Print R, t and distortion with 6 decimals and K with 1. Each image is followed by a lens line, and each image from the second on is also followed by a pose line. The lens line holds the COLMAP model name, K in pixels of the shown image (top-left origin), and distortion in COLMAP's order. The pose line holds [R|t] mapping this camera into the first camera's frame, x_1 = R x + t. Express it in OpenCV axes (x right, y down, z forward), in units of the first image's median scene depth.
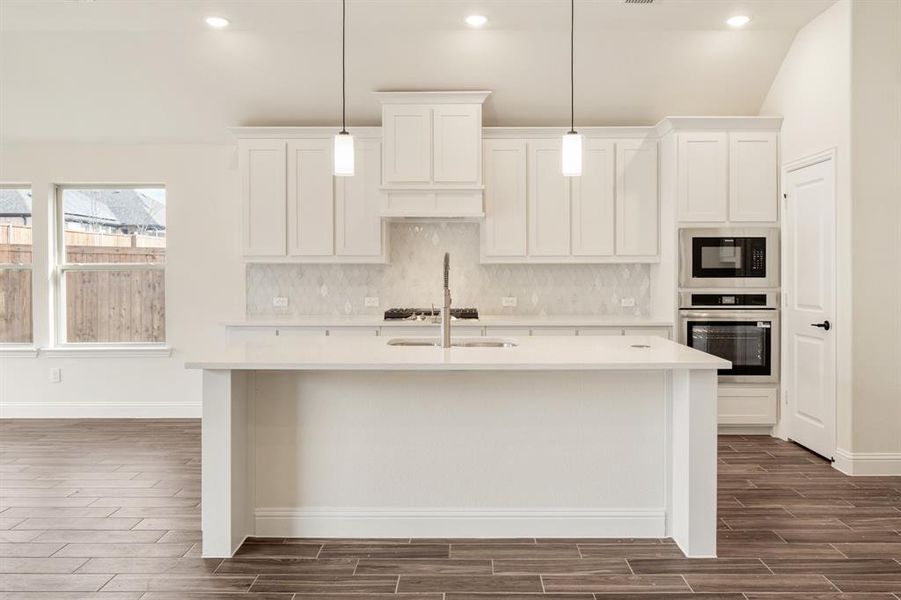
lens RADIAL K [[650.9, 0, 451.6], [0, 650.9, 273.1], [0, 0, 1]] dist [0.010611, -0.000554]
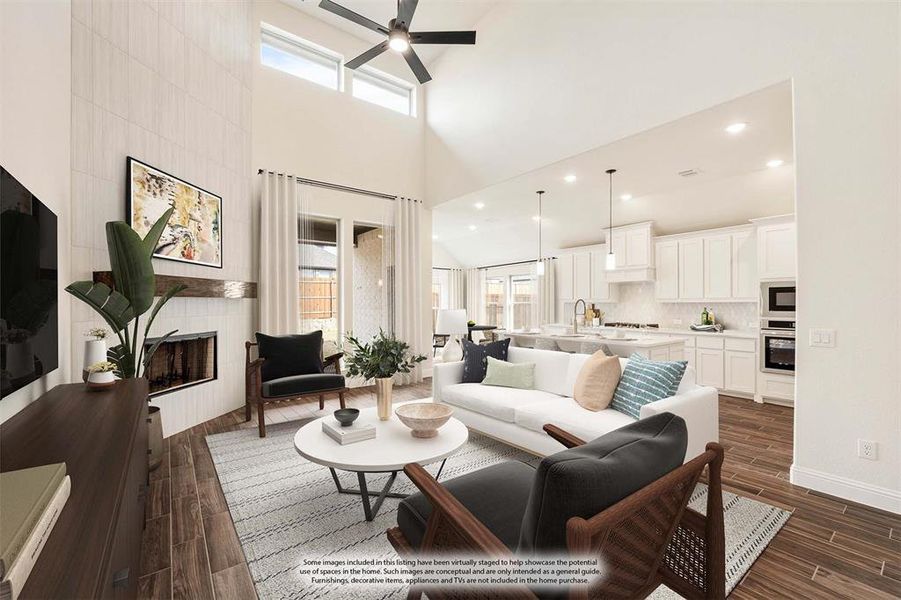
lens RADIAL K [[374.9, 0, 451.9], [0, 374.9, 304.2], [0, 0, 1]] dist [0.000917, 0.000028]
pose [[0.609568, 0.002500, -0.792730, 0.632828], [-0.003096, 0.999995, 0.000773, -0.008831], [0.792728, 0.001983, 0.609572, -0.253925]]
